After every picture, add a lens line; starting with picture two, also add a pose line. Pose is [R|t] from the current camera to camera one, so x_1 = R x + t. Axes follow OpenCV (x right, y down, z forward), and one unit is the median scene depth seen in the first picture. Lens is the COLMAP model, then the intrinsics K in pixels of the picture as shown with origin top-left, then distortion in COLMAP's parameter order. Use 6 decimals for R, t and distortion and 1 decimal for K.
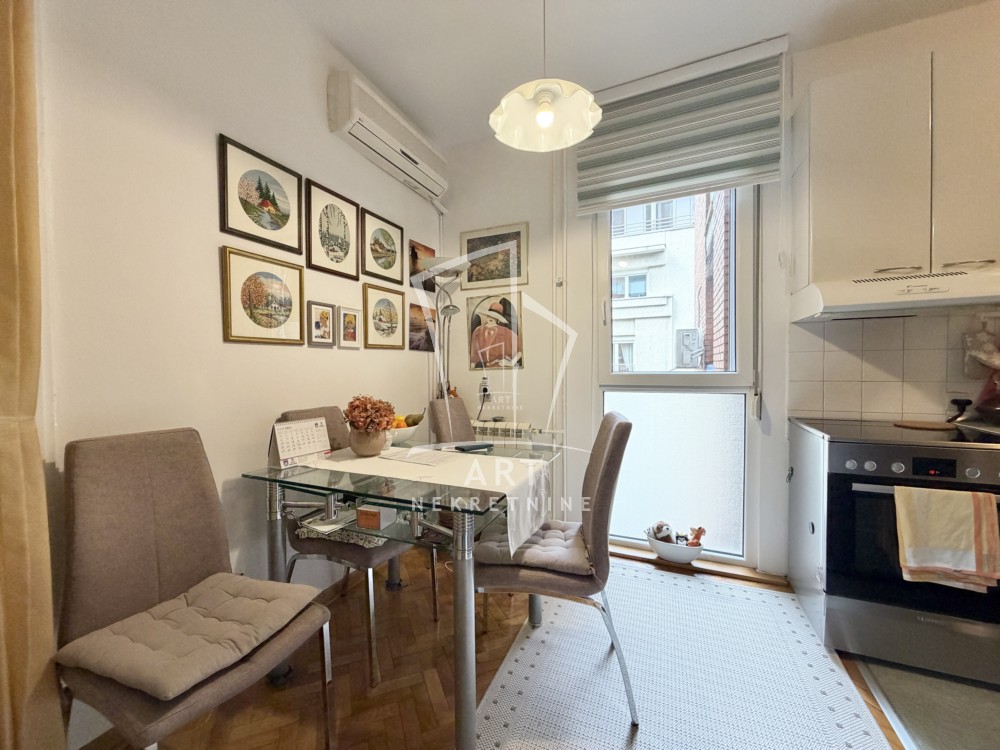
lens RADIAL K [[397.3, 0, 495.4], [0, 397.3, 376.1], [0, 0, 1]] dist [-0.001448, 0.000080]
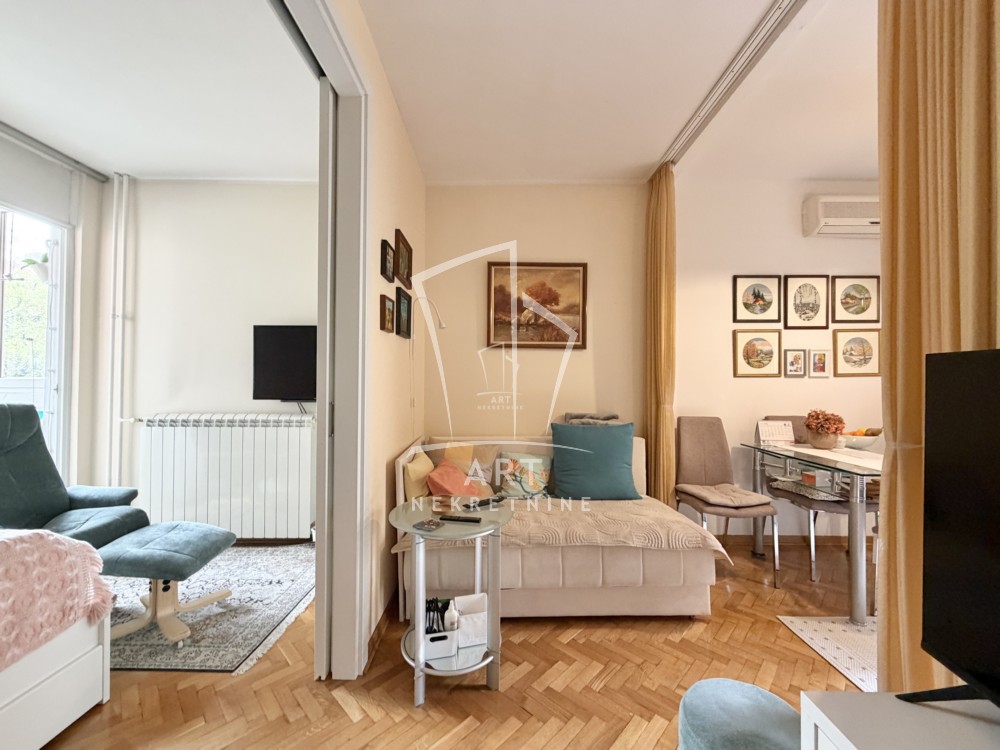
lens RADIAL K [[397.3, 0, 495.4], [0, 397.3, 376.1], [0, 0, 1]] dist [-0.001448, 0.000080]
pose [[0.391709, -0.003126, -0.920084, 0.584681], [-0.025605, 0.999570, -0.014297, -0.027343], [0.919733, 0.029159, 0.391460, -0.756629]]
